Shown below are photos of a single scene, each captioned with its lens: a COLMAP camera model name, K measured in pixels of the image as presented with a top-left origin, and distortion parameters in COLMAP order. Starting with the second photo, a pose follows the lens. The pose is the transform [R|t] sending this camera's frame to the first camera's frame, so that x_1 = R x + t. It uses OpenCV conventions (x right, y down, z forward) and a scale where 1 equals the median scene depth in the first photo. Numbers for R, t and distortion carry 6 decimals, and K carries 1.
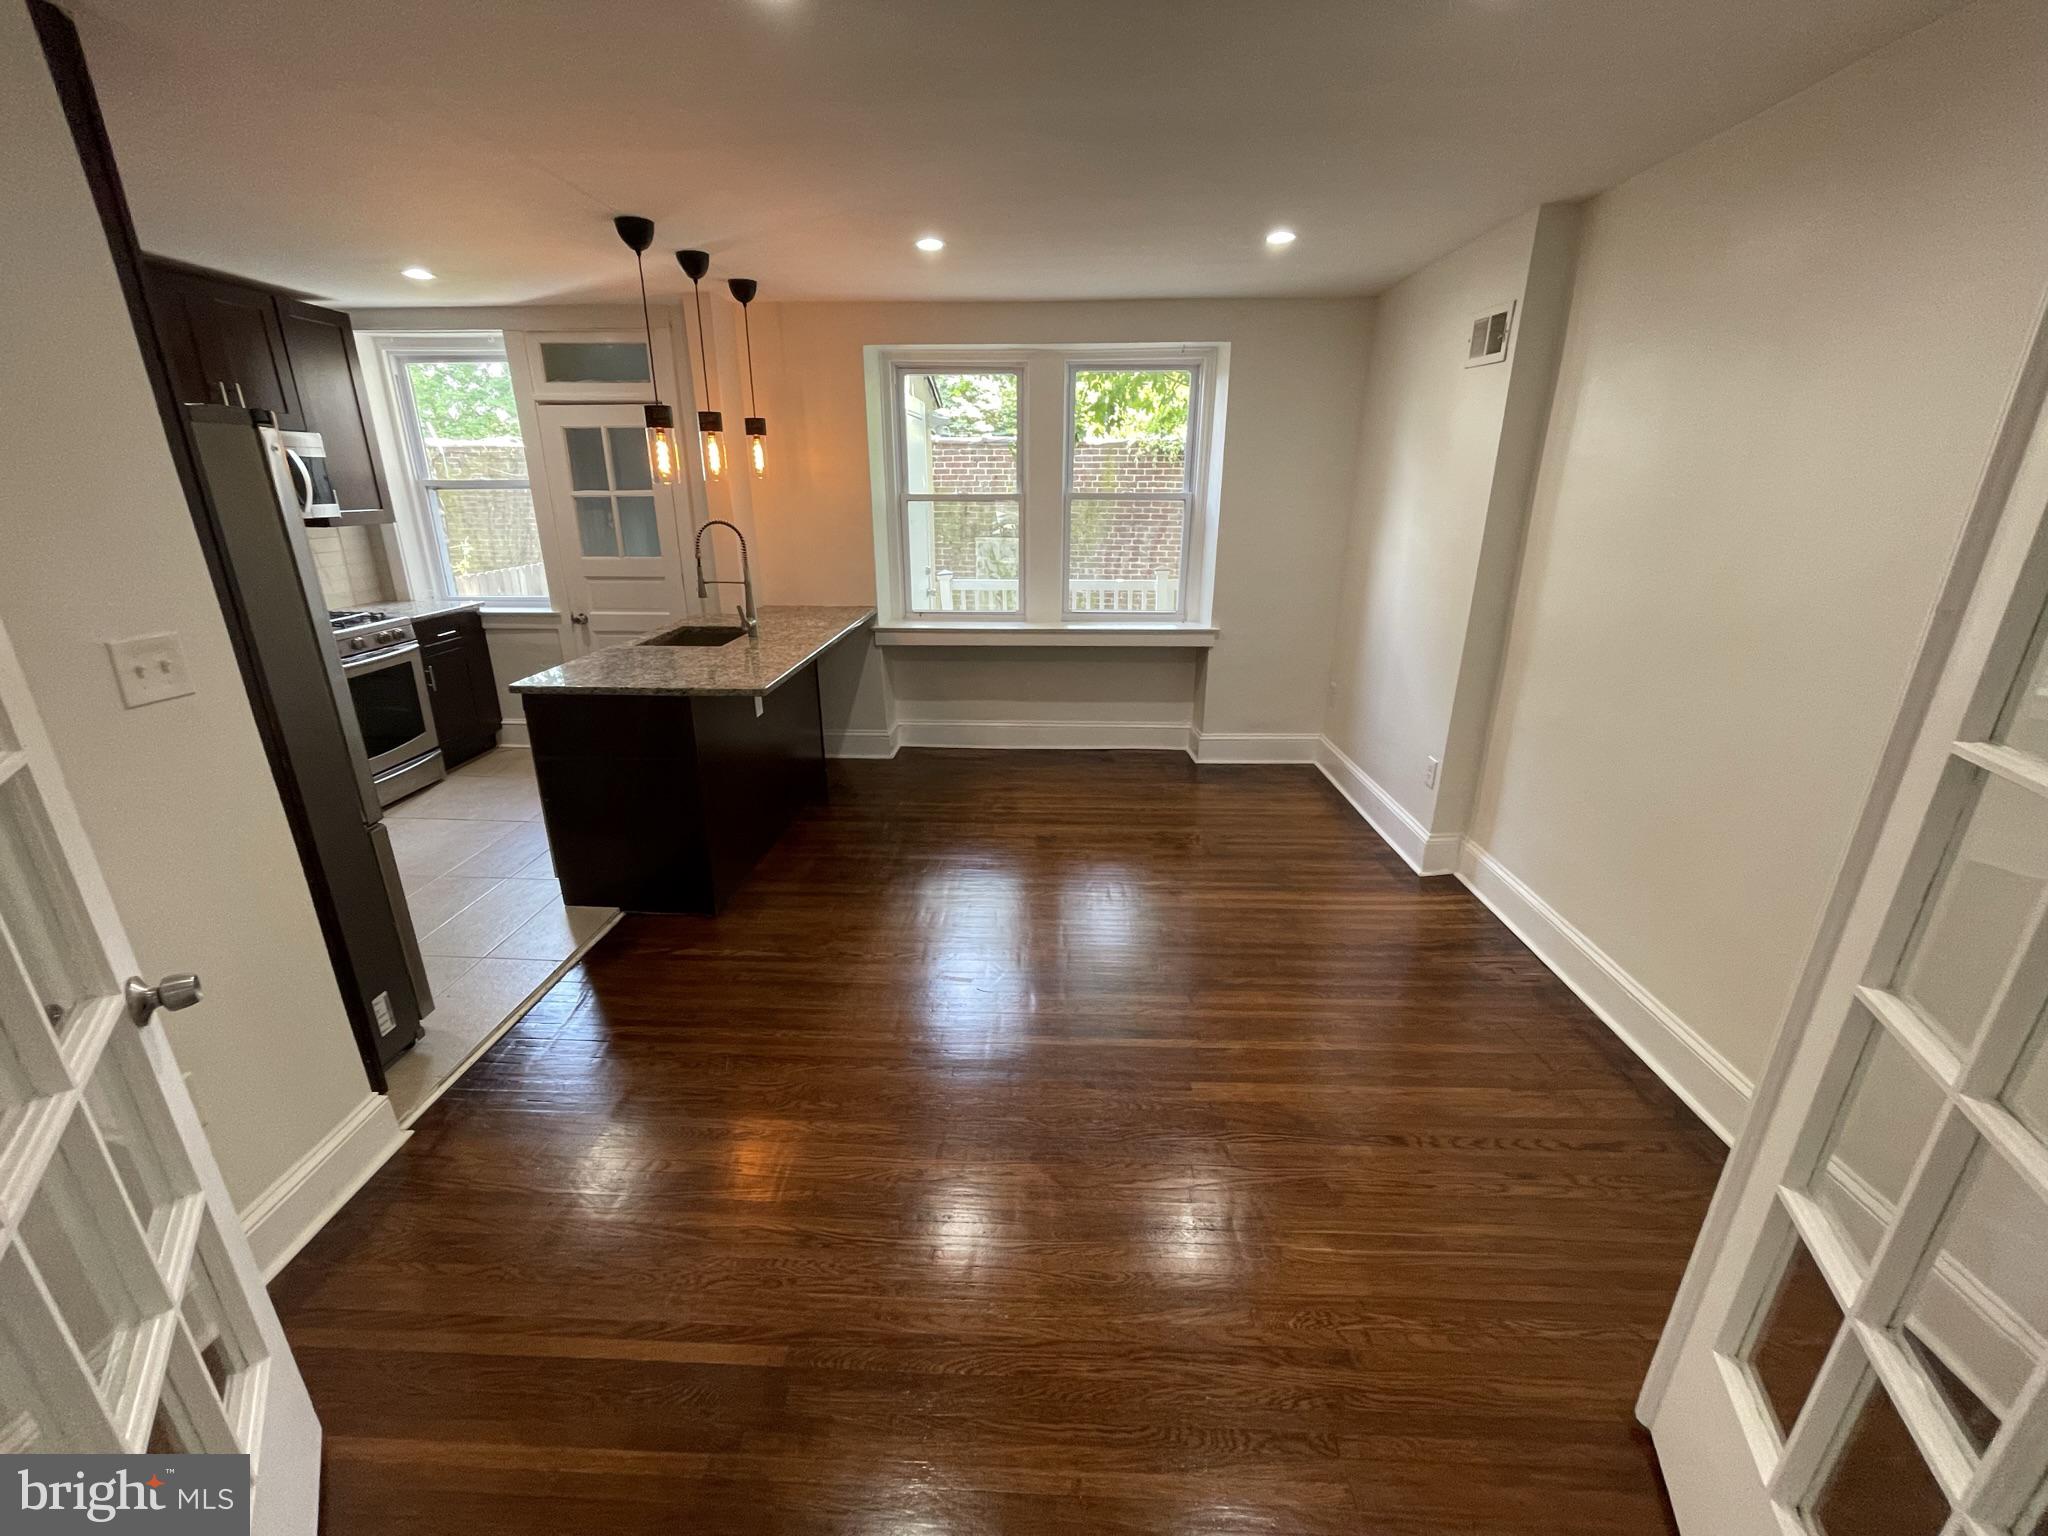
lens RADIAL K [[830.5, 0, 1015.3], [0, 830.5, 771.9], [0, 0, 1]] dist [-0.003235, 0.001812]
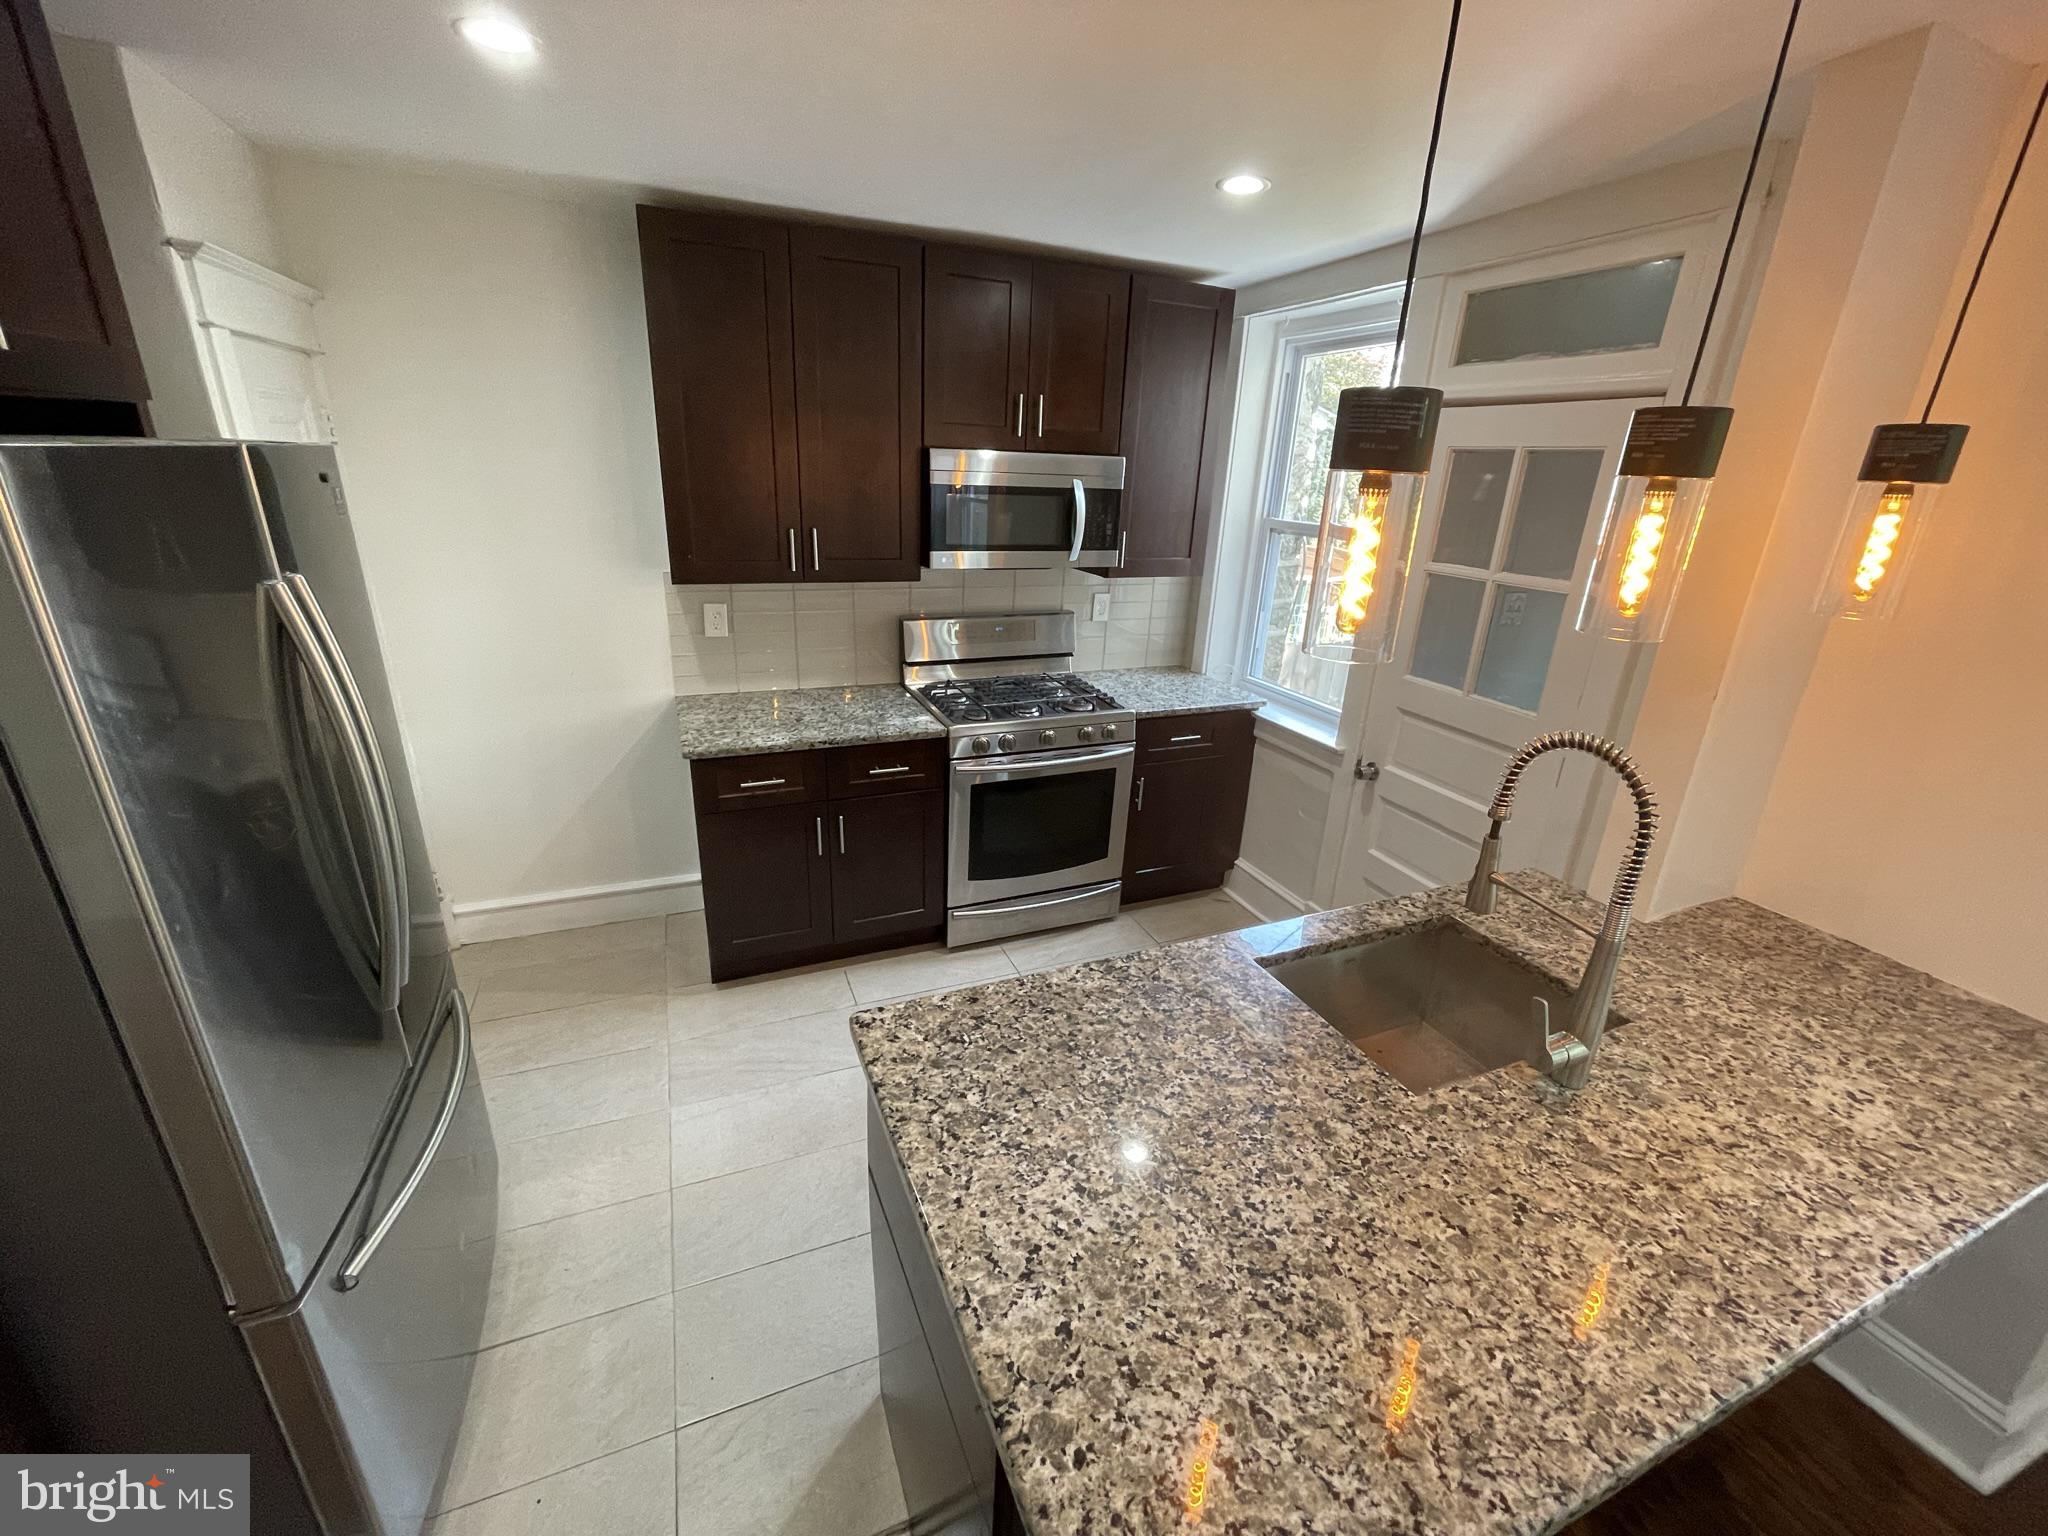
lens RADIAL K [[830.5, 0, 1019.2], [0, 830.5, 765.4], [0, 0, 1]] dist [-0.003235, 0.001812]
pose [[0.419818, 0.325989, -0.847045, -0.137252], [-0.336785, 0.922593, 0.188145, -0.226886], [0.842810, 0.206285, 0.497109, 0.524941]]
